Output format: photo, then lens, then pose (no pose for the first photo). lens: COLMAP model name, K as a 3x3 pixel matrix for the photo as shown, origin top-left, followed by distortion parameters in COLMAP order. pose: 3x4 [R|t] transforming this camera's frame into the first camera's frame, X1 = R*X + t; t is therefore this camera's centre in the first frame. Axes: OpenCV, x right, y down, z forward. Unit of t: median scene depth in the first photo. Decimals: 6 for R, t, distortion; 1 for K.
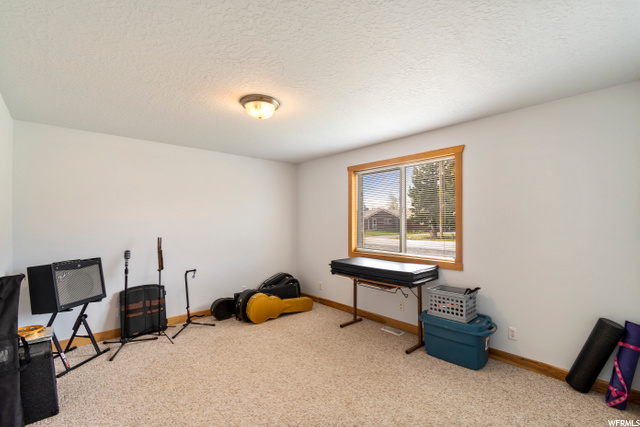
lens RADIAL K [[284.1, 0, 320.0], [0, 284.1, 213.5], [0, 0, 1]] dist [0.001757, 0.000271]
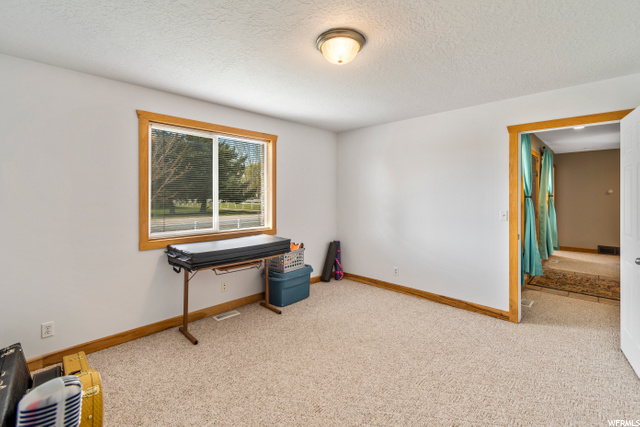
lens RADIAL K [[291.9, 0, 320.8], [0, 291.9, 194.5], [0, 0, 1]] dist [0.000639, 0.000083]
pose [[-0.070665, 0.002235, 0.997498, -0.809332], [-0.023621, 0.999713, -0.003913, 0.024084], [-0.997220, -0.023838, -0.070592, 0.891357]]
